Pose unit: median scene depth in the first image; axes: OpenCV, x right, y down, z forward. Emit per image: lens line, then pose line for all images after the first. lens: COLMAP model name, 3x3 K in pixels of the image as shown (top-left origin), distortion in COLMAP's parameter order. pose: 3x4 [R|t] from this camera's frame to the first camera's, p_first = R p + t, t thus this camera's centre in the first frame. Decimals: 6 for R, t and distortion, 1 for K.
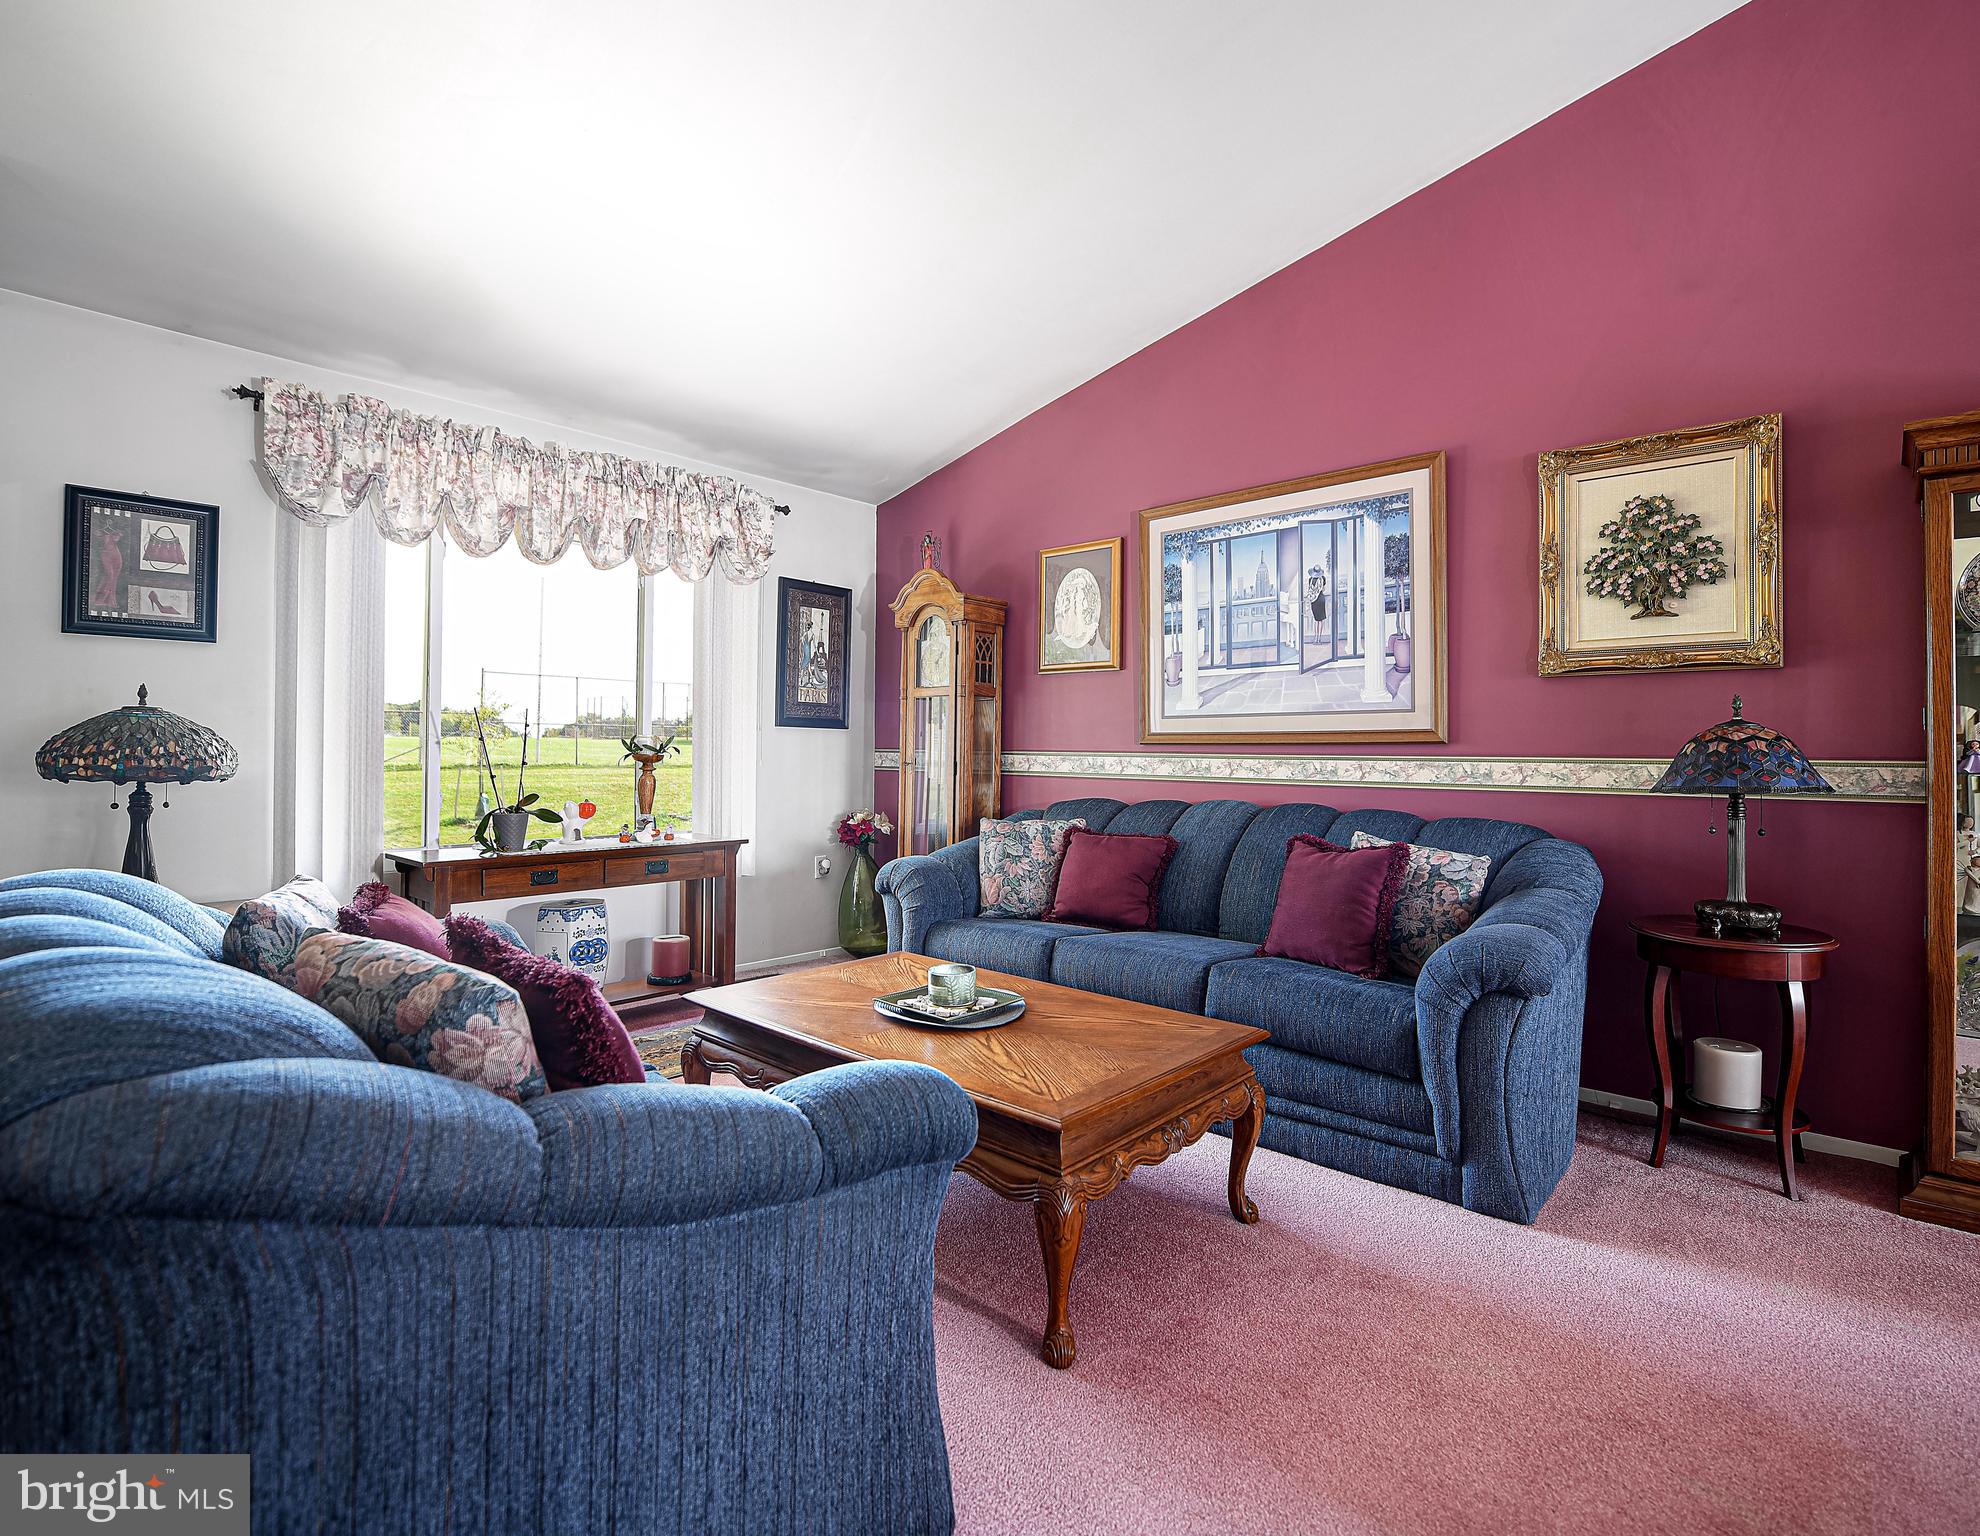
lens RADIAL K [[980.7, 0, 994.9], [0, 980.7, 748.3], [0, 0, 1]] dist [-0.002205, -0.000080]
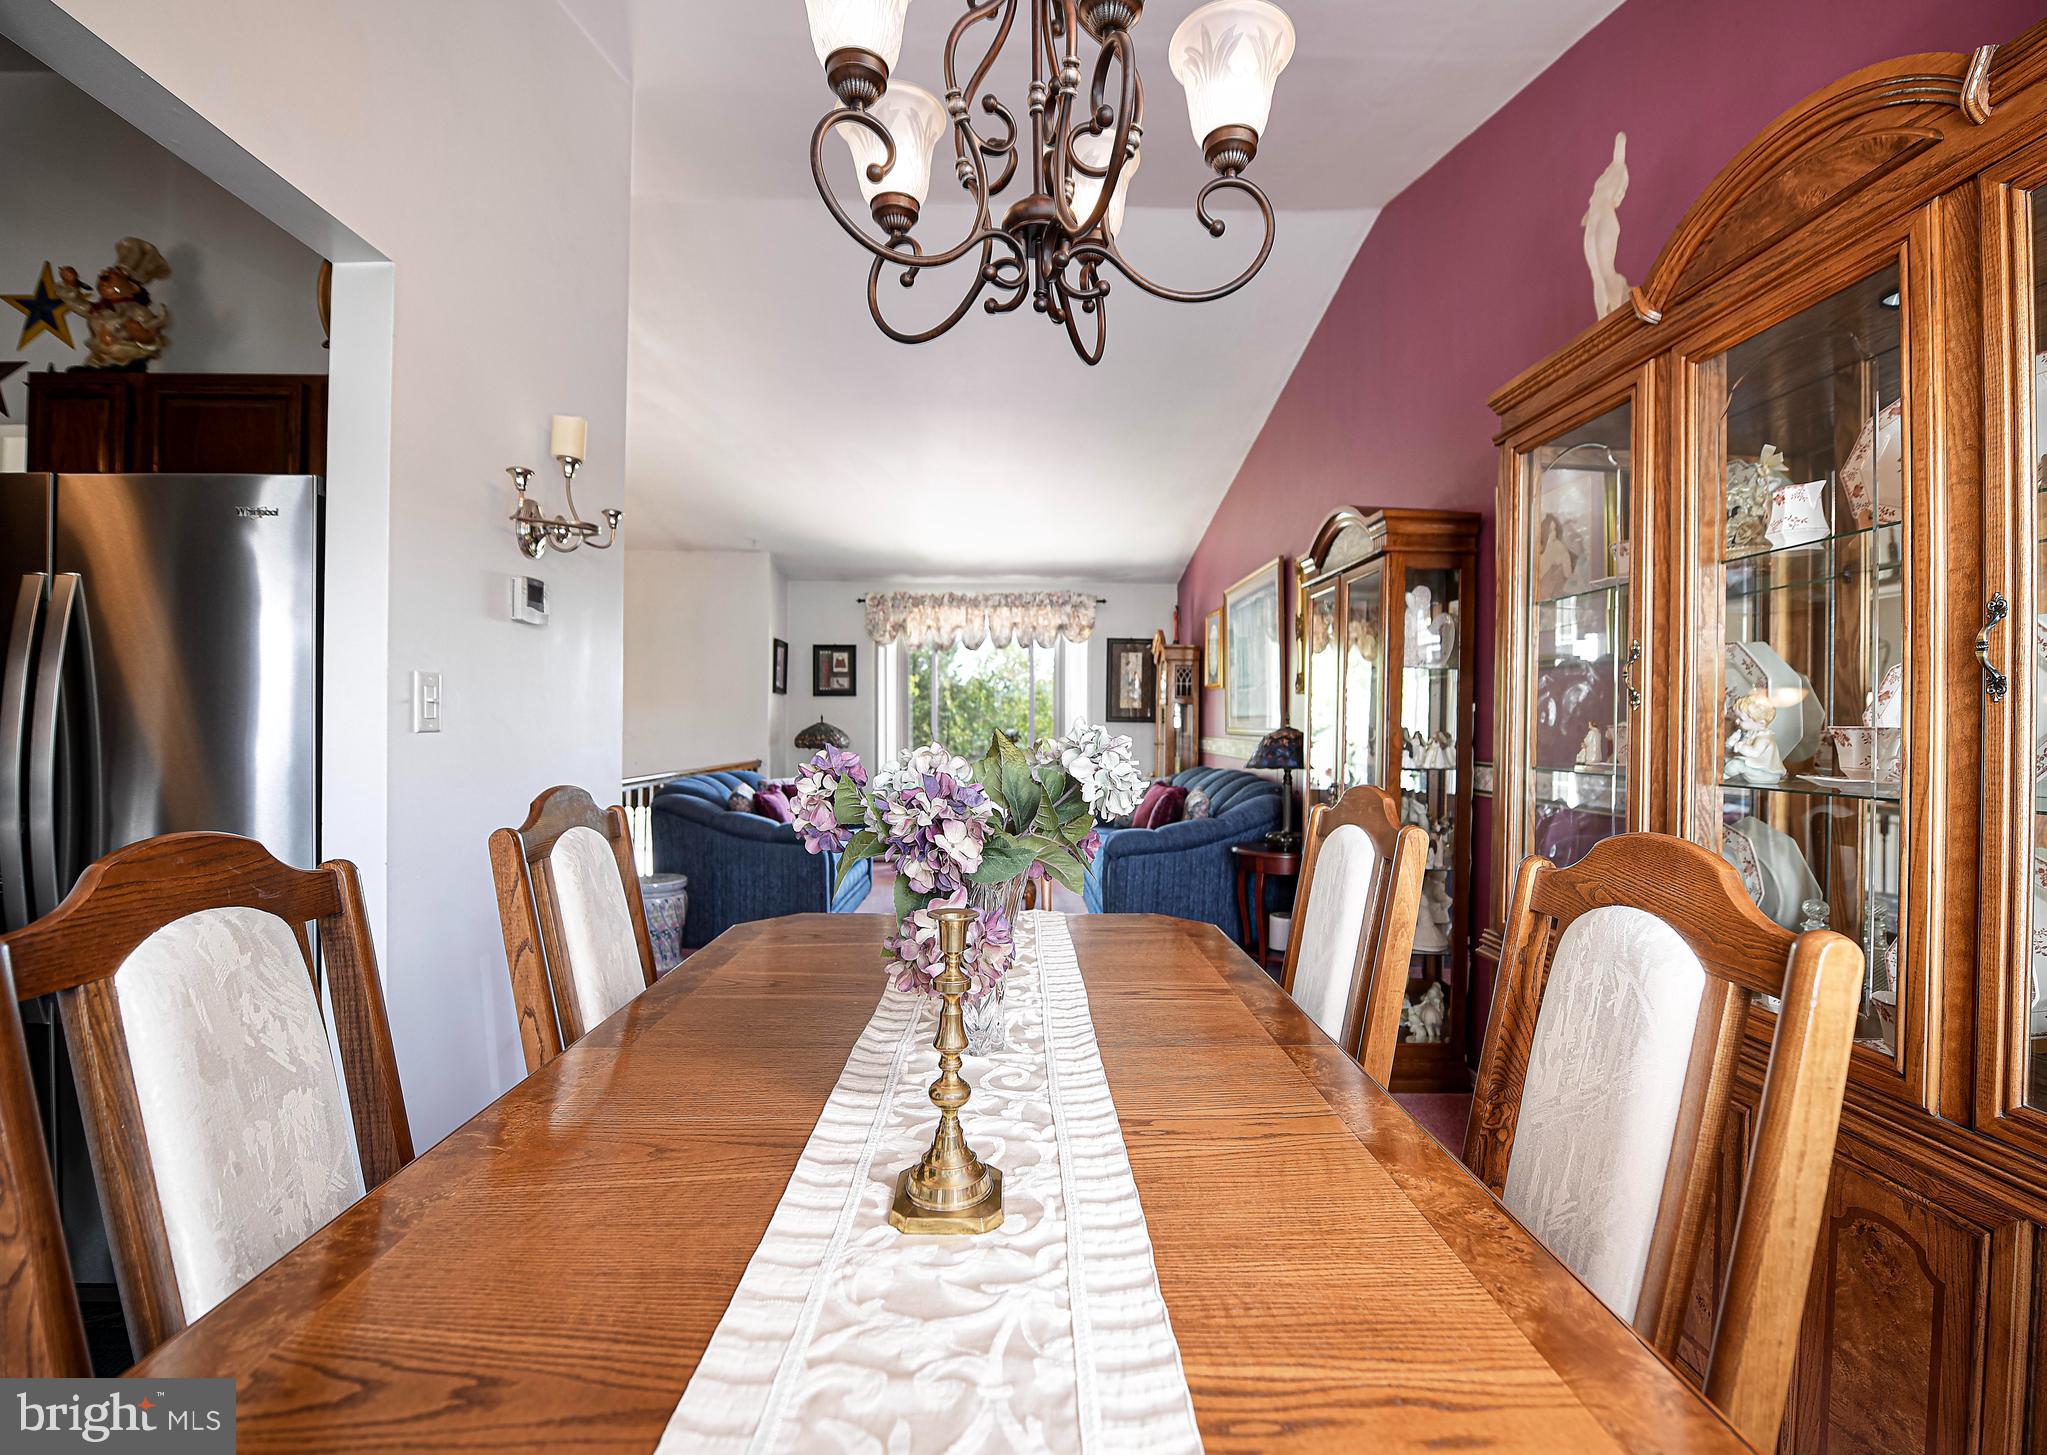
lens RADIAL K [[915.7, 0, 1023.5], [0, 915.7, 727.5], [0, 0, 1]] dist [0.000058, -0.000004]
pose [[0.694438, -0.003638, -0.719544, 1.005394], [0.007416, 0.999970, 0.002101, -0.019978], [0.719515, -0.006795, 0.694444, -0.301527]]
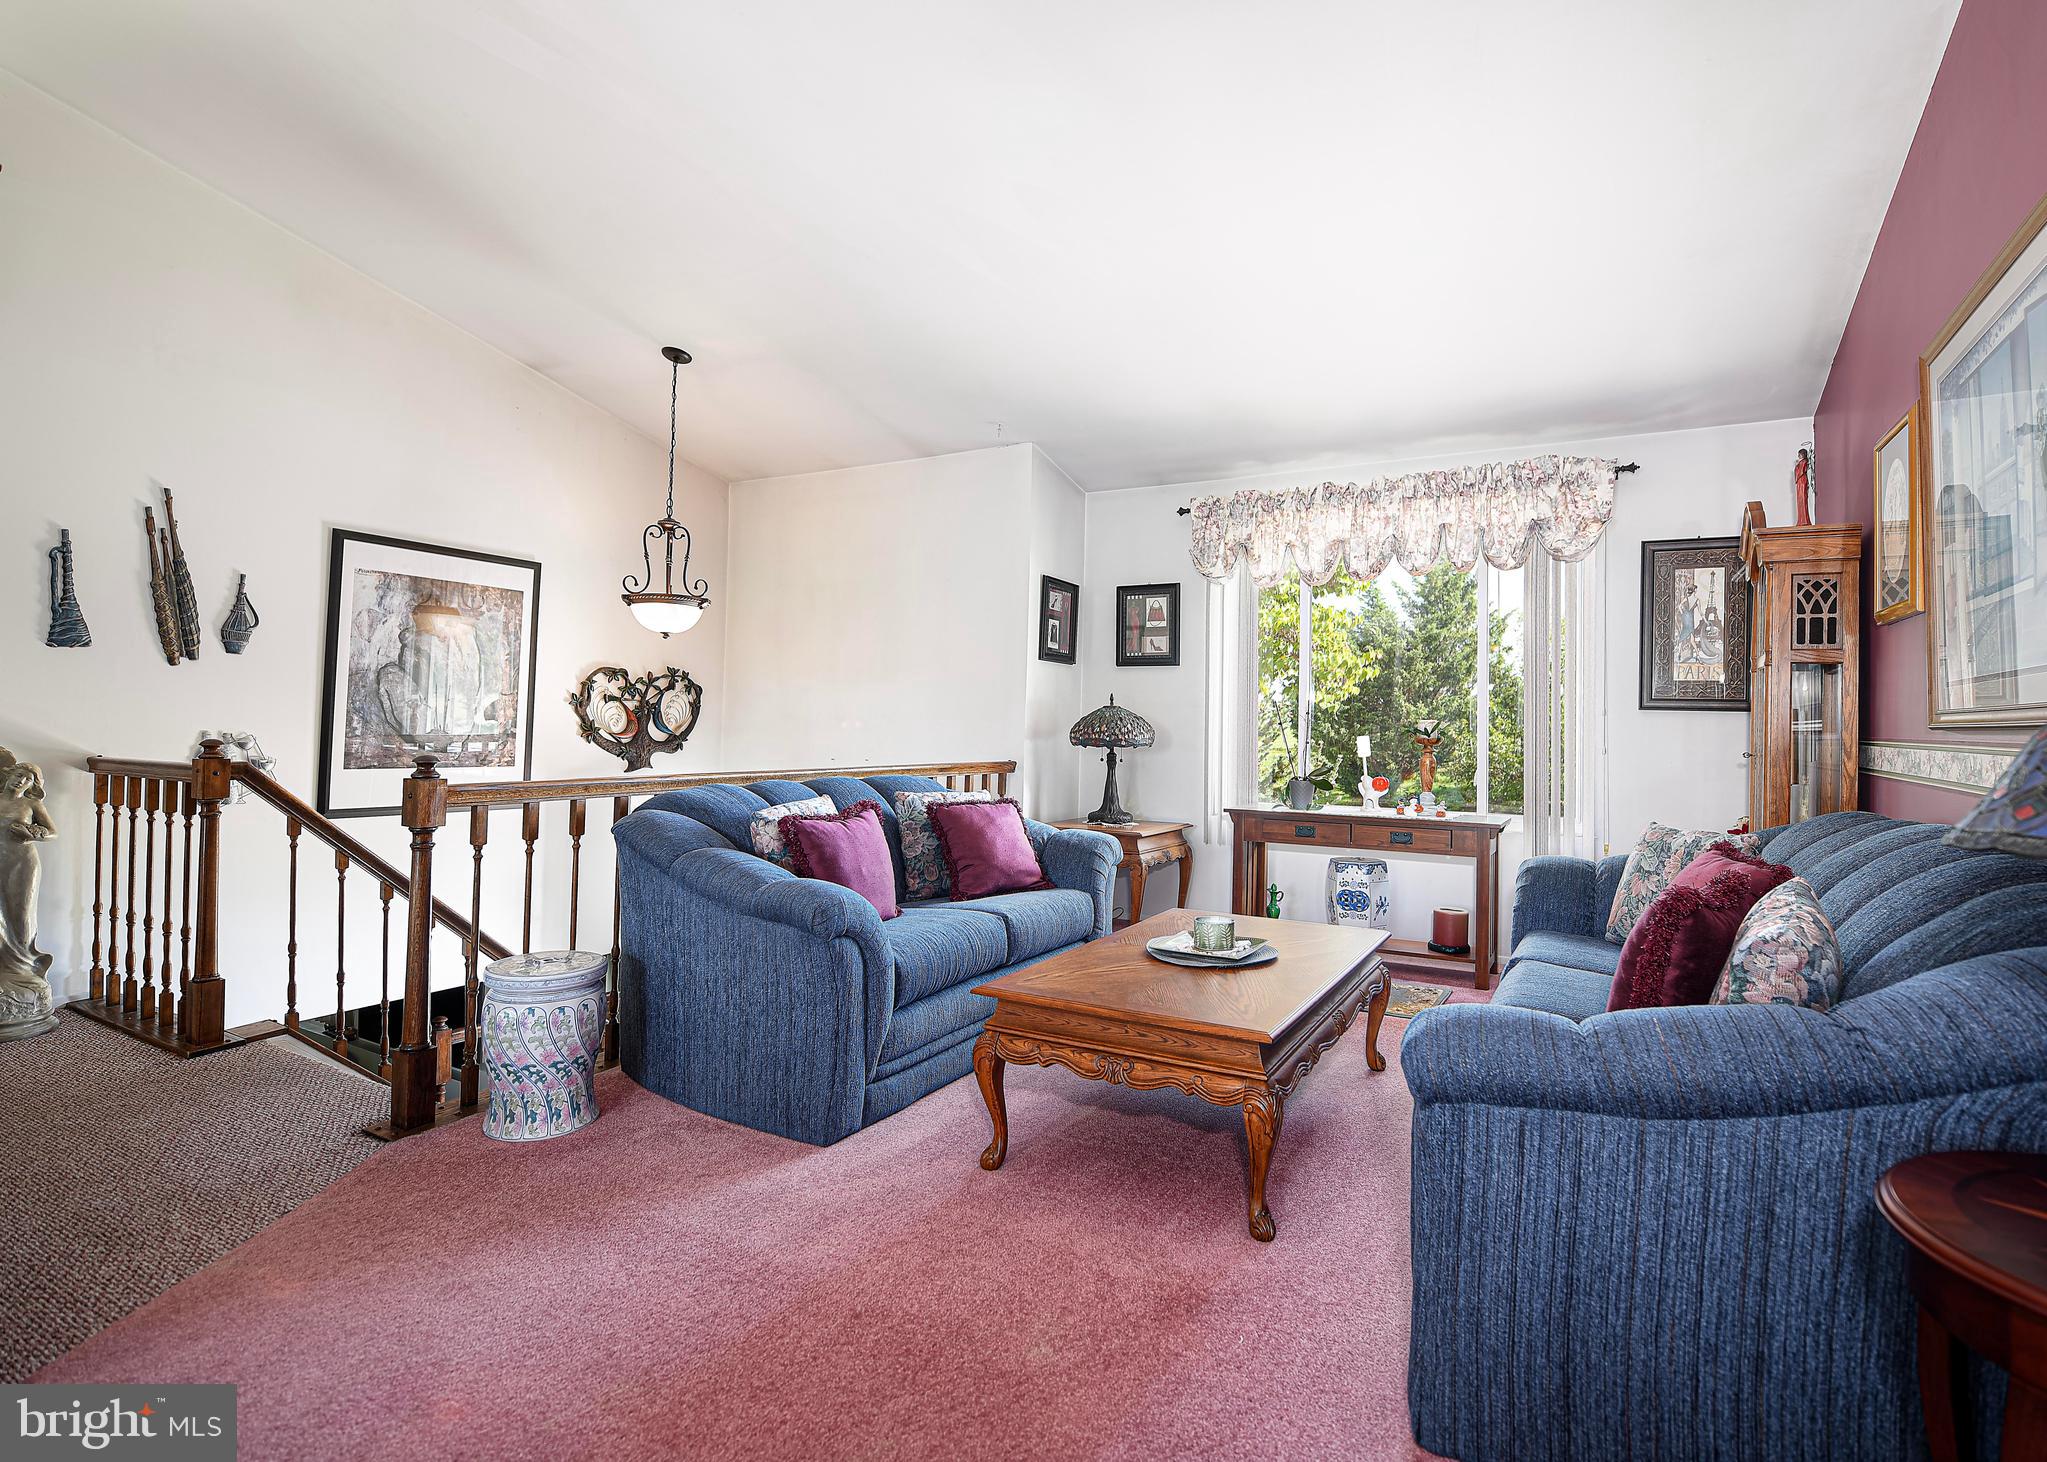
lens RADIAL K [[1008.9, 0, 1058.5], [0, 1008.9, 705.7], [0, 0, 1]] dist [-0.000810, -0.000370]
pose [[0.232700, -0.020711, -0.972328, 0.629788], [-0.011787, 0.999640, -0.024114, 0.002567], [0.972477, 0.017072, 0.232372, 0.319835]]
